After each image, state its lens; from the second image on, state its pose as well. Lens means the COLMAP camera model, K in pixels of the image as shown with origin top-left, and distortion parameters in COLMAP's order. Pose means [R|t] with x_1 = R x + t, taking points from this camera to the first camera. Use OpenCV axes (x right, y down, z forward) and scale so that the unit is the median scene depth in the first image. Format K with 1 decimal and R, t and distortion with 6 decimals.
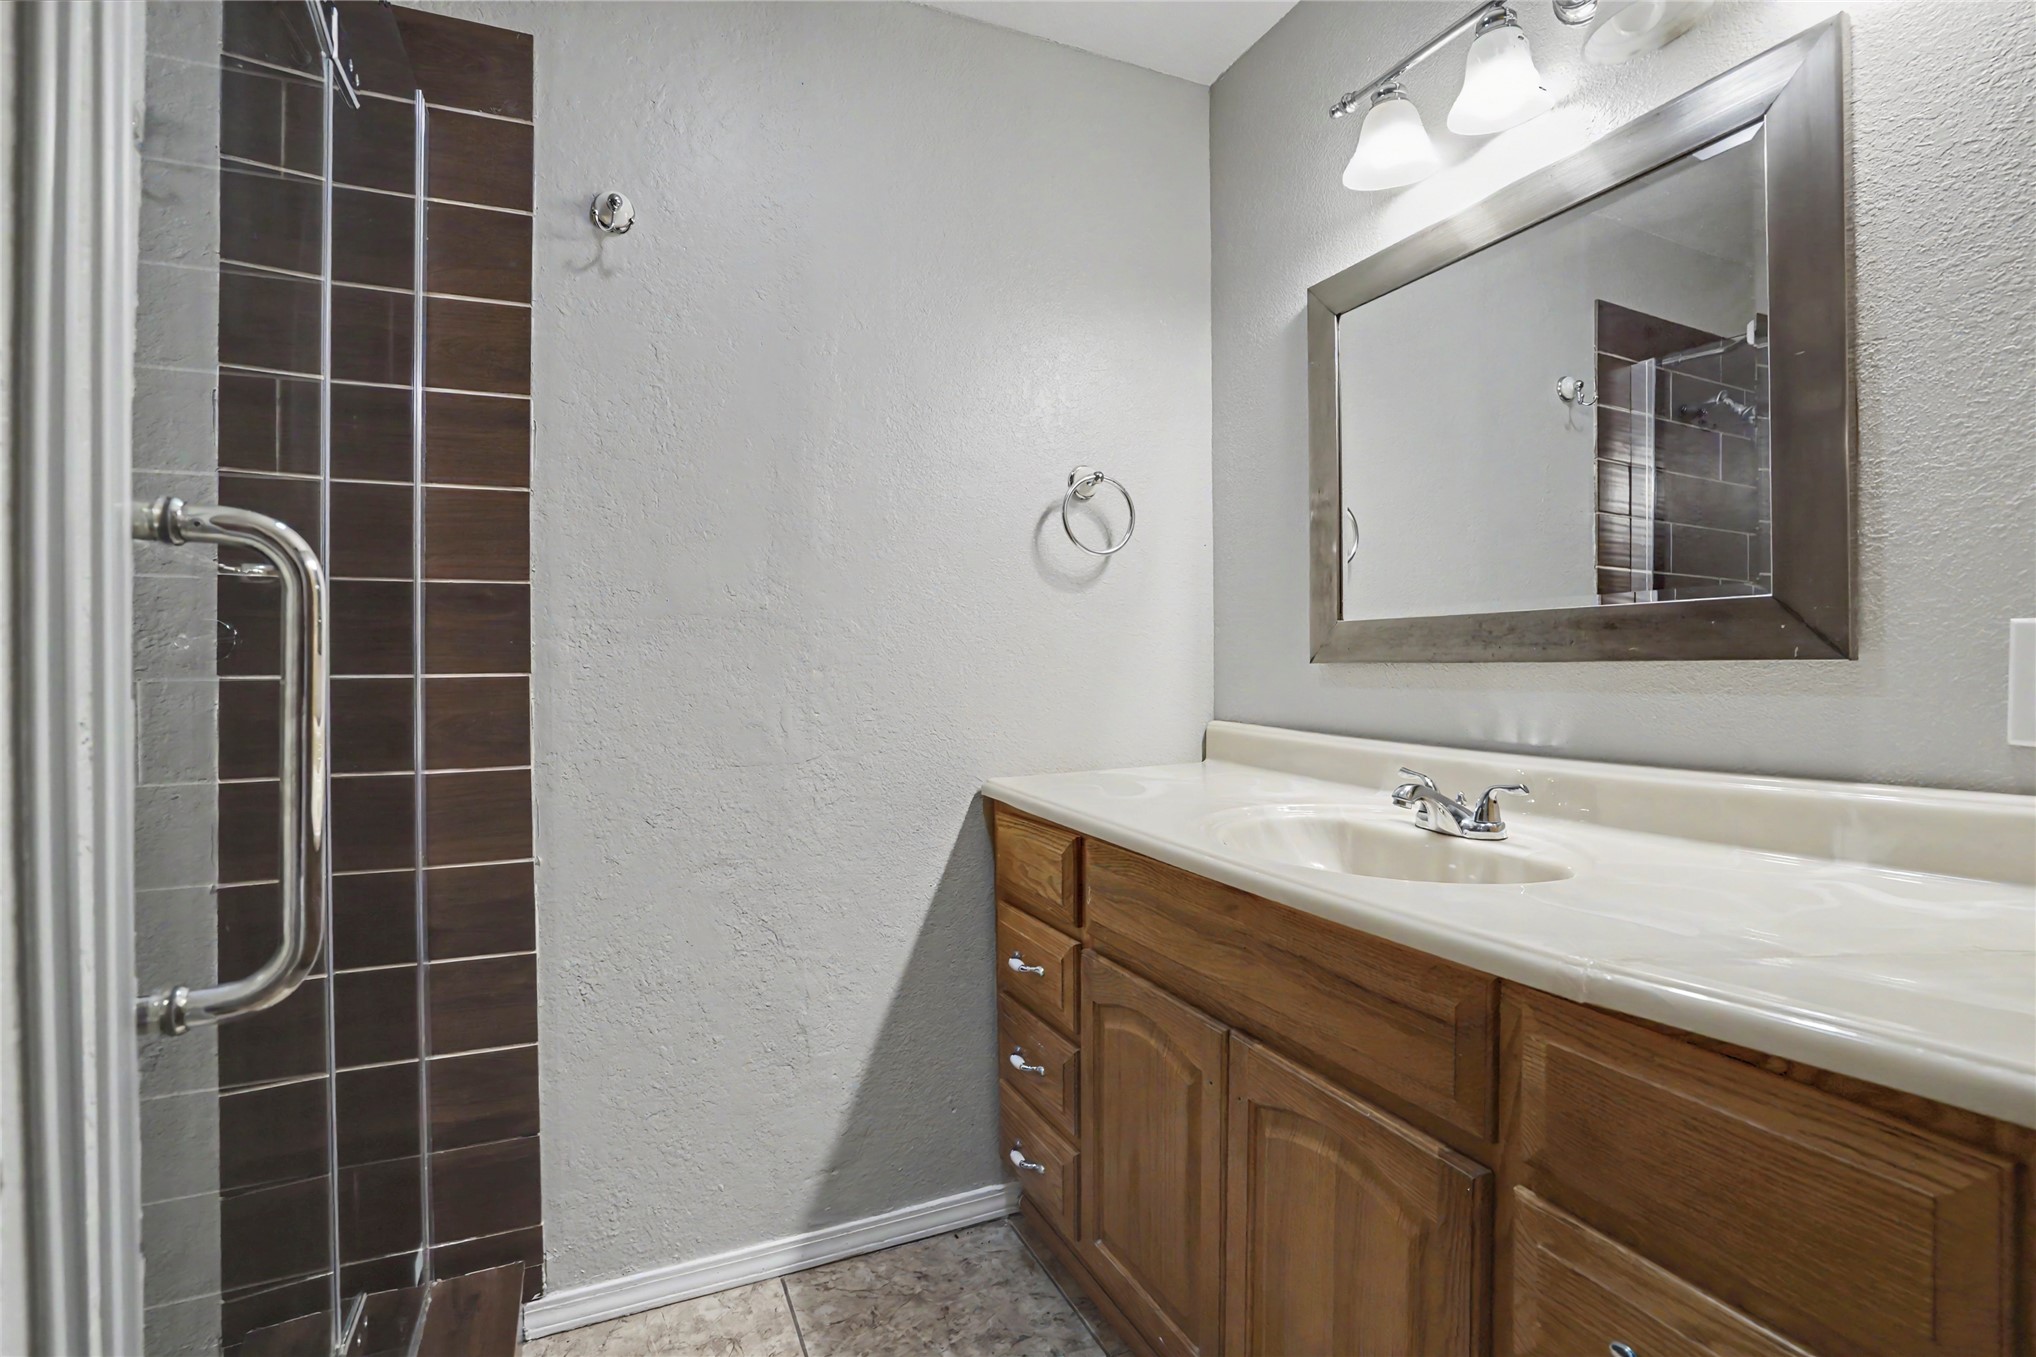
lens RADIAL K [[968.9, 0, 1033.9], [0, 968.9, 644.4], [0, 0, 1]] dist [-0.040193, 0.007183]
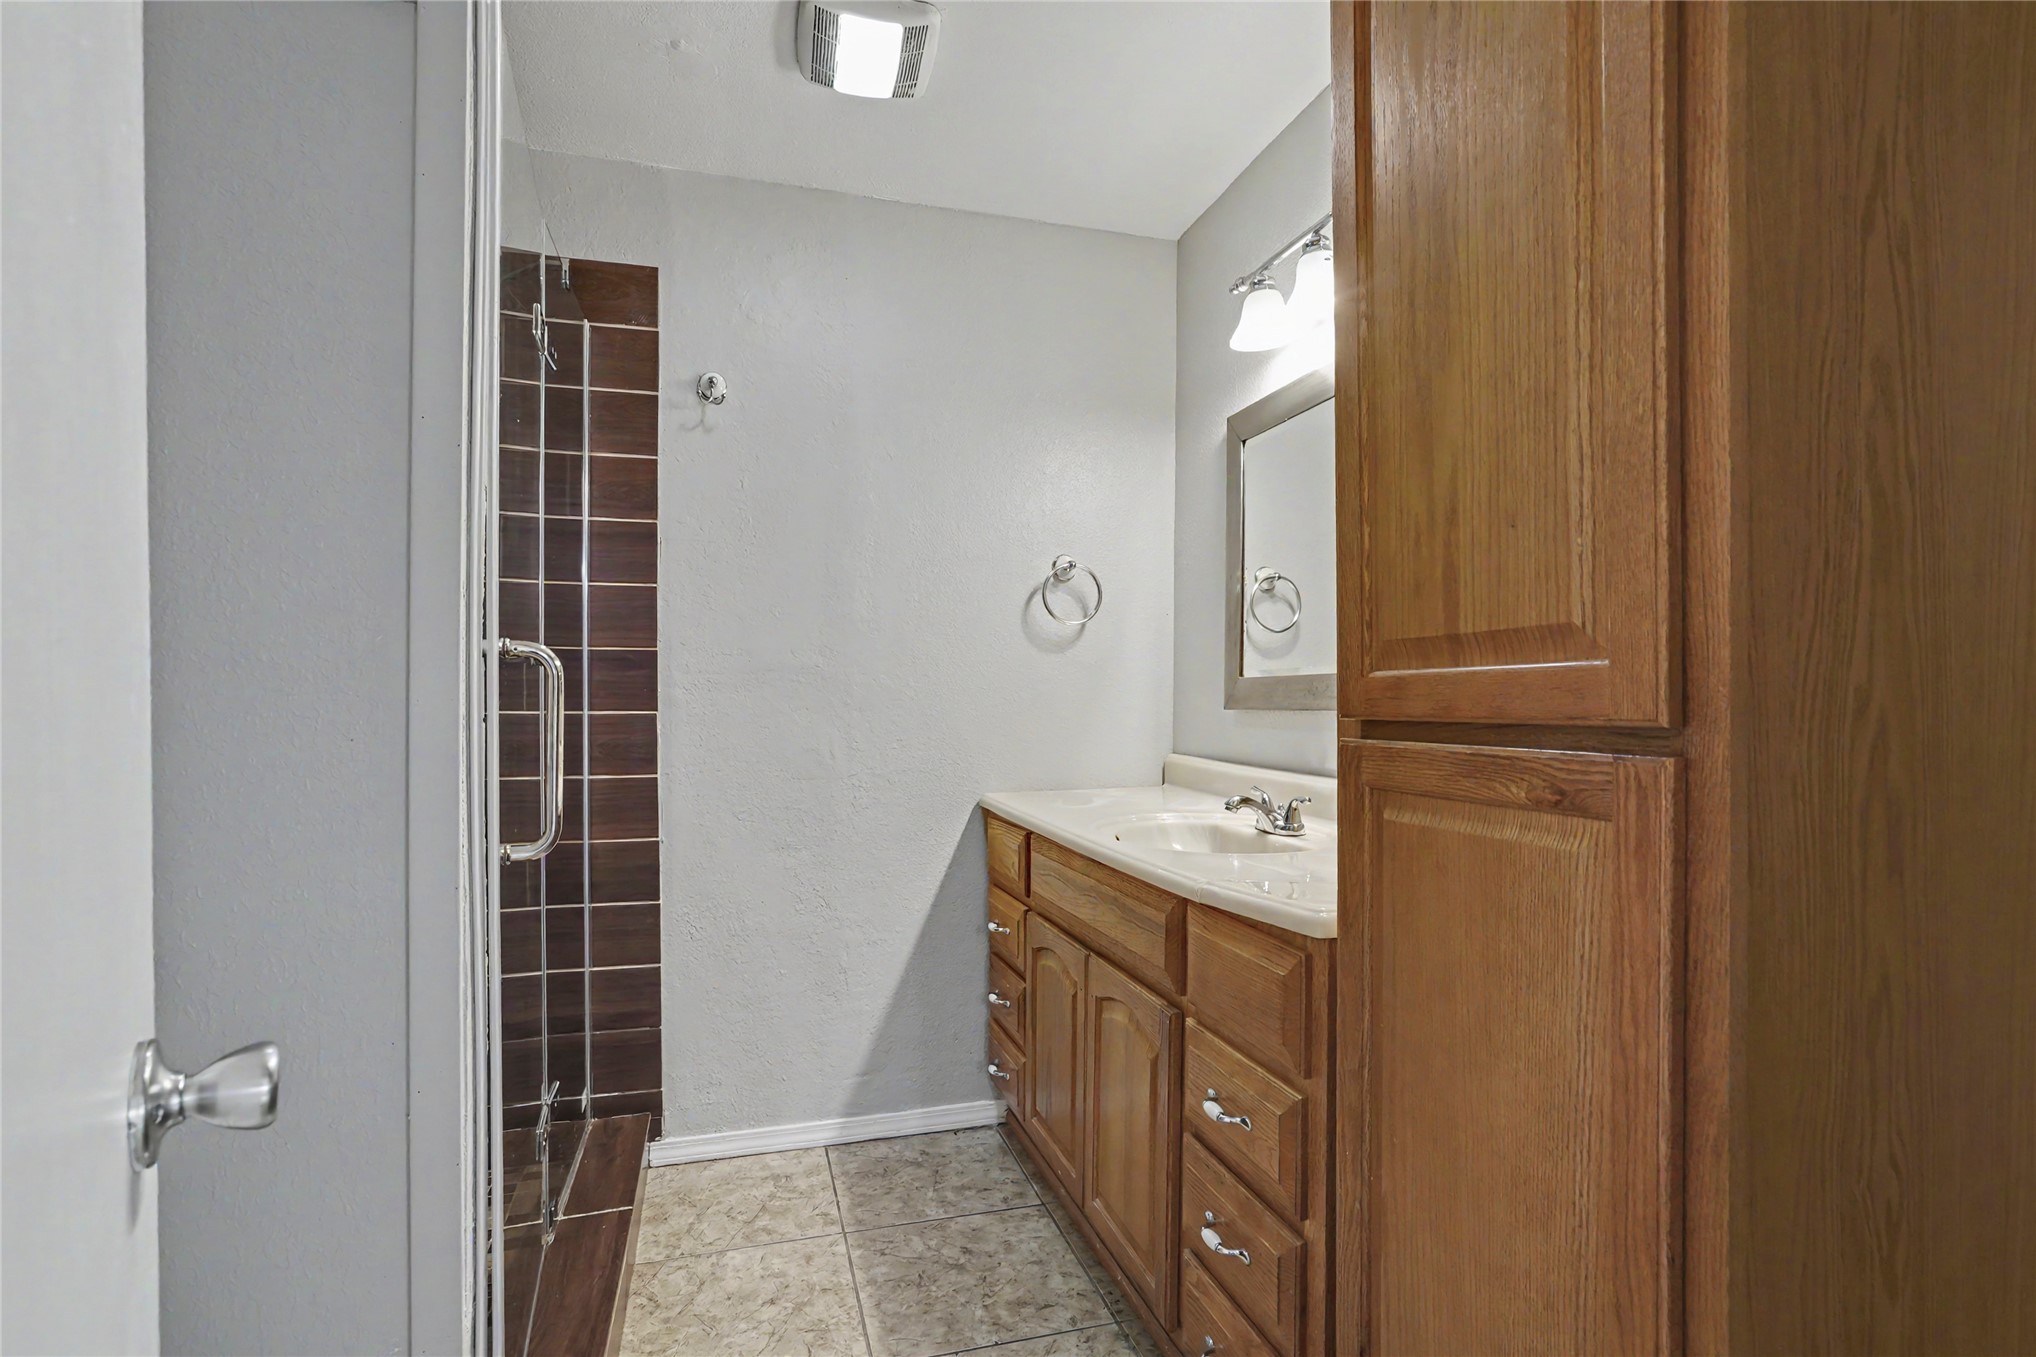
lens RADIAL K [[968.9, 0, 1018.4], [0, 968.9, 694.9], [0, 0, 1]] dist [-0.040193, 0.007183]
pose [[0.990634, 0.007606, -0.136329, 0.217804], [-0.006256, 0.999927, 0.010328, -0.012888], [0.136397, -0.009378, 0.990610, -0.376023]]
